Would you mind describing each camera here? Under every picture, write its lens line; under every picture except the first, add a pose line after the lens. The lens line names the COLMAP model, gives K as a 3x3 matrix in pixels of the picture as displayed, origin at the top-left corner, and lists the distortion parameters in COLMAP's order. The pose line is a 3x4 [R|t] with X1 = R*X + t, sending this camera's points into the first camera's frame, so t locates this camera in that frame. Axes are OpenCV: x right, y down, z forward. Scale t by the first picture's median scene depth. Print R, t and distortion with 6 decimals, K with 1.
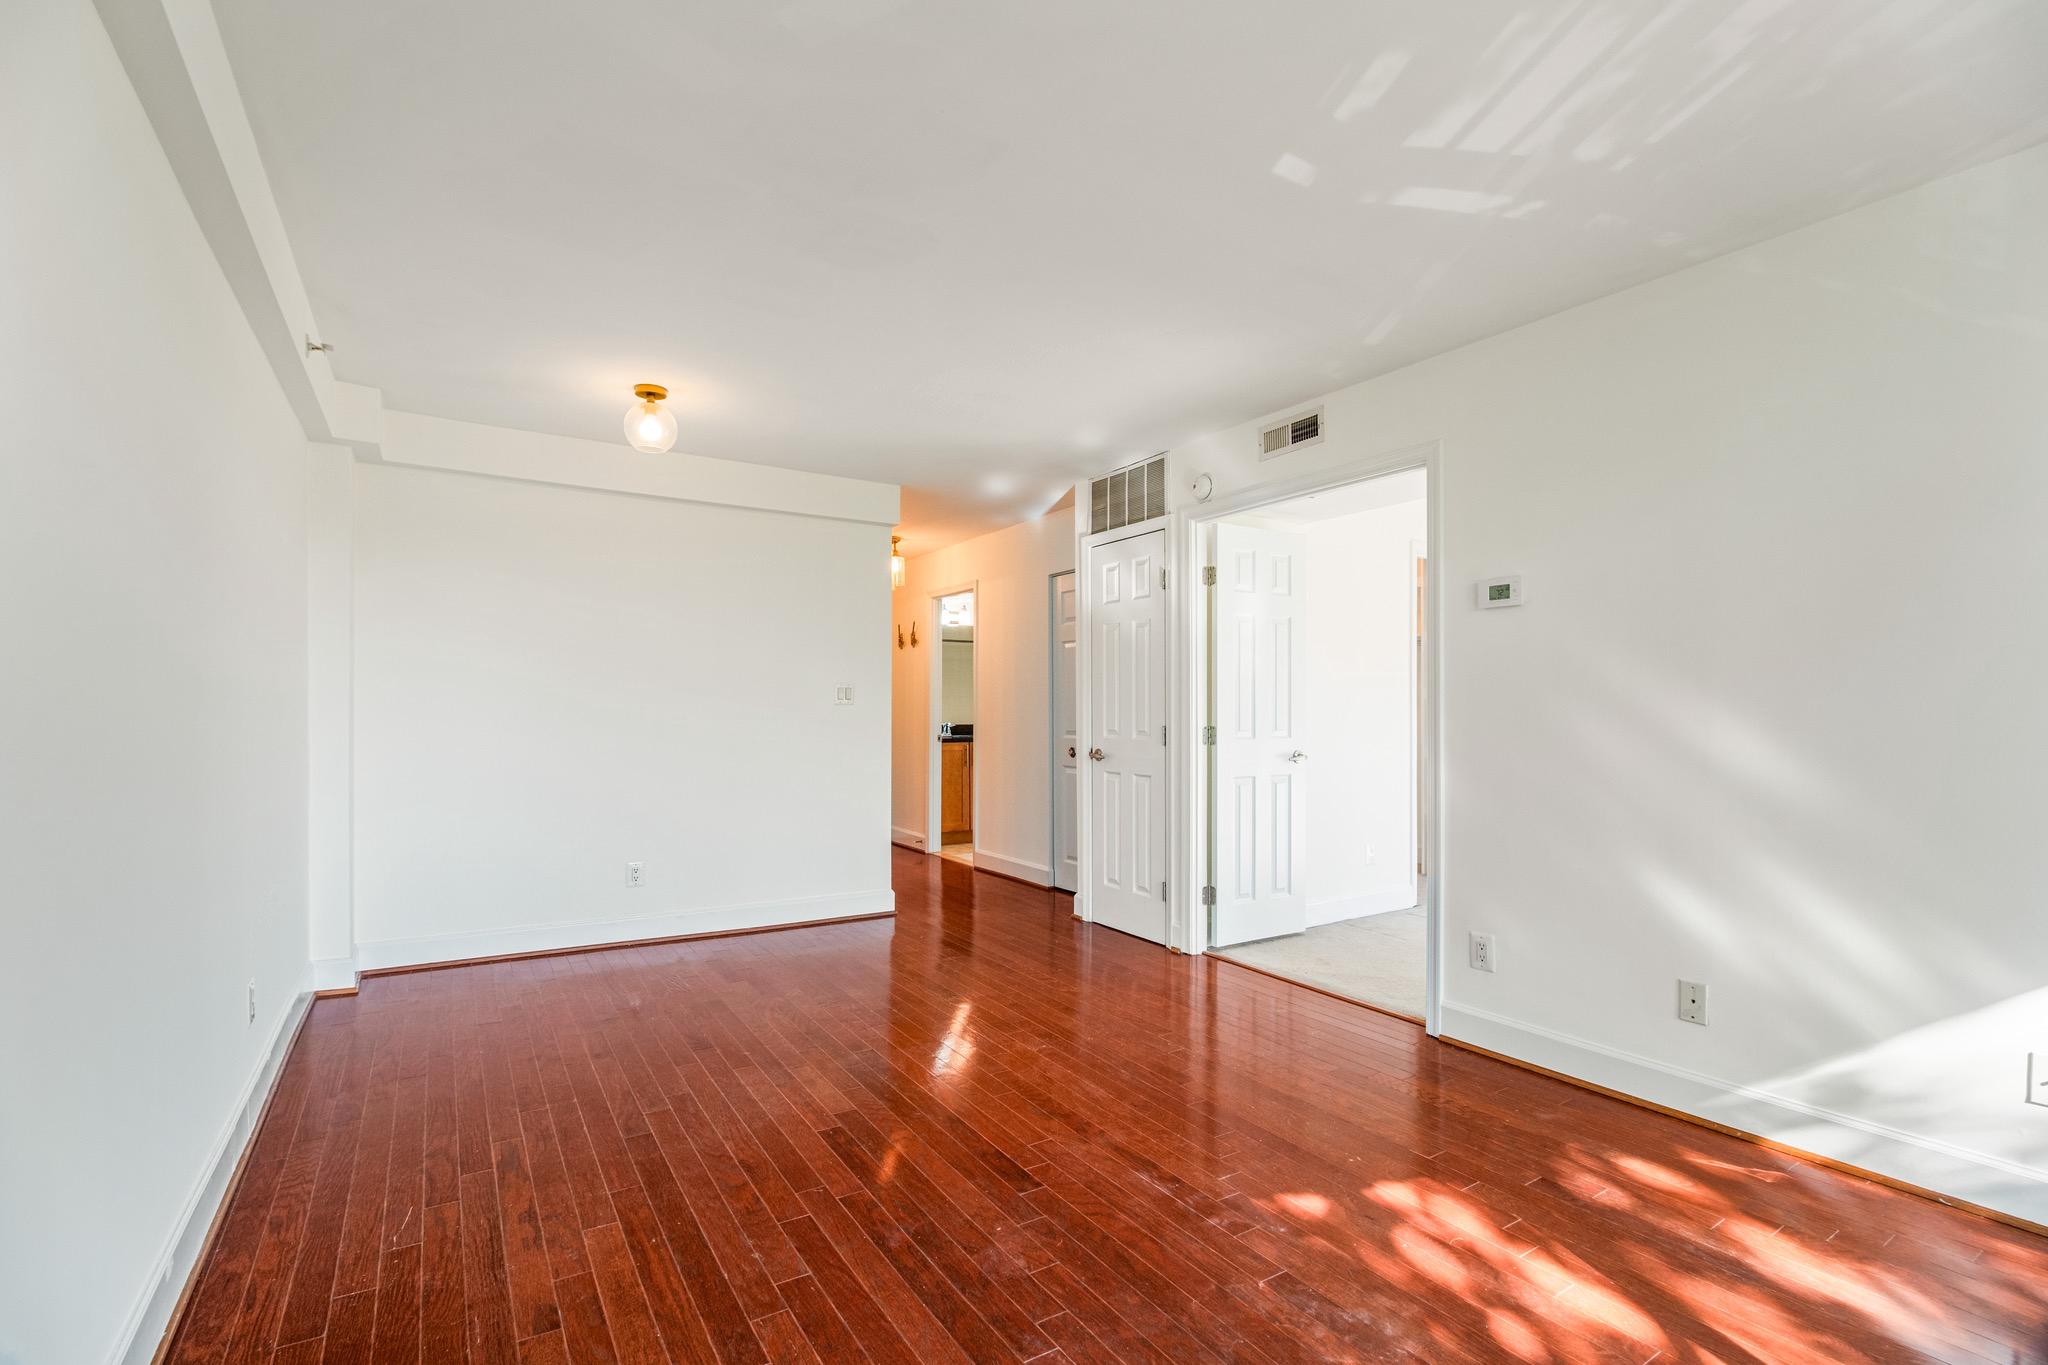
lens RADIAL K [[927.7, 0, 1027.7], [0, 927.7, 707.0], [0, 0, 1]] dist [-0.022119, -0.000426]
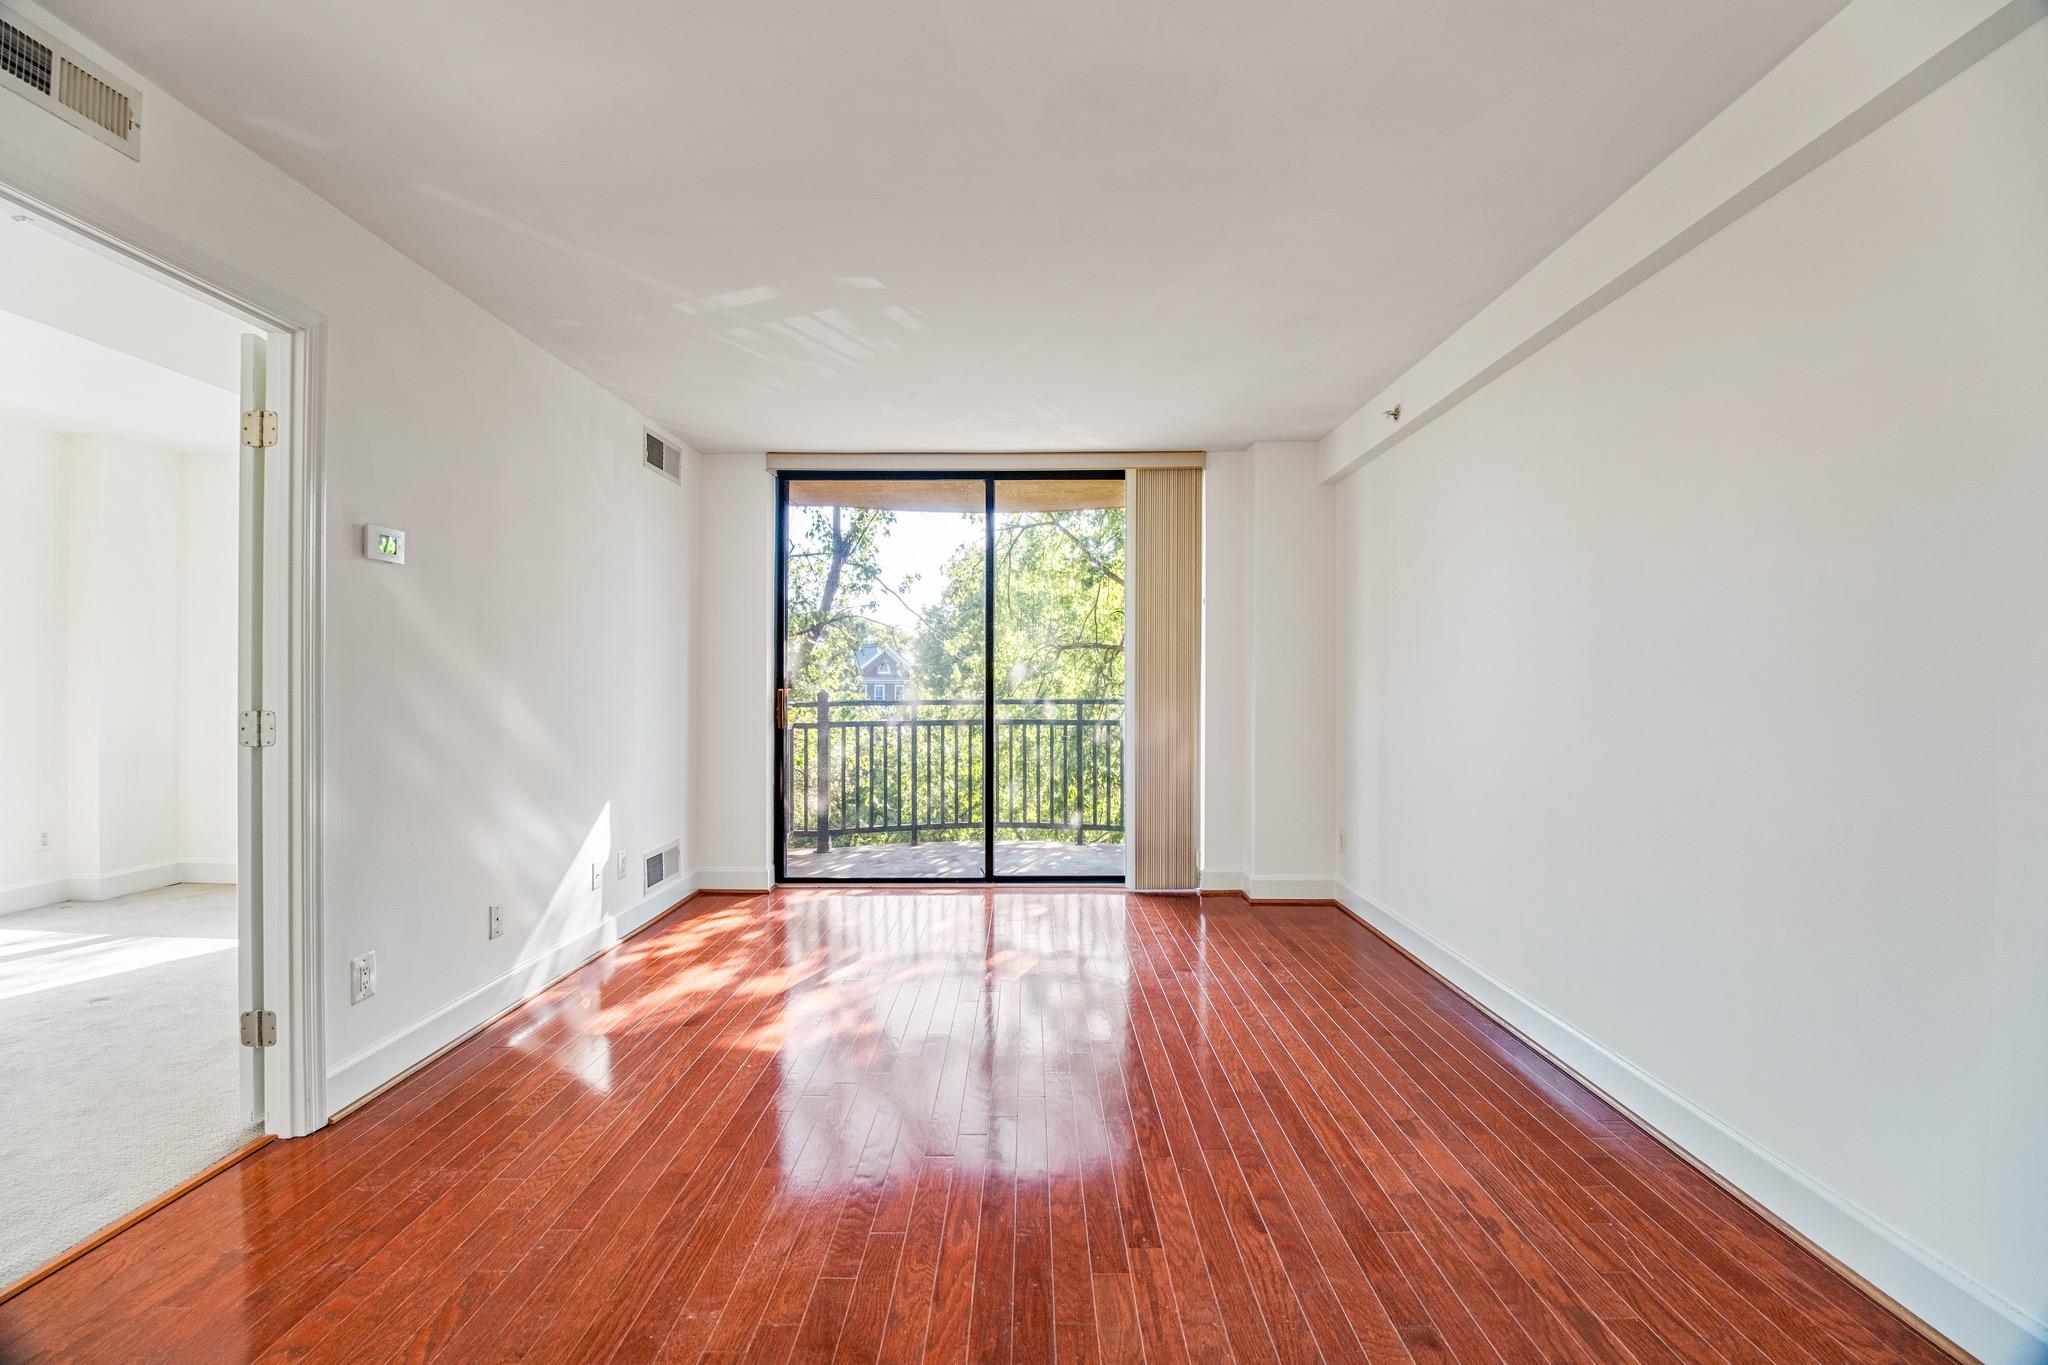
lens RADIAL K [[887.3, 0, 1024.0], [0, 887.3, 682.5], [0, 0, 1]] dist [-0.000668, -0.015863]
pose [[-0.838274, -0.000053, 0.545249, -0.630173], [-0.001306, 0.999997, -0.001911, 0.005915], [-0.545247, -0.002314, -0.838272, 1.991425]]
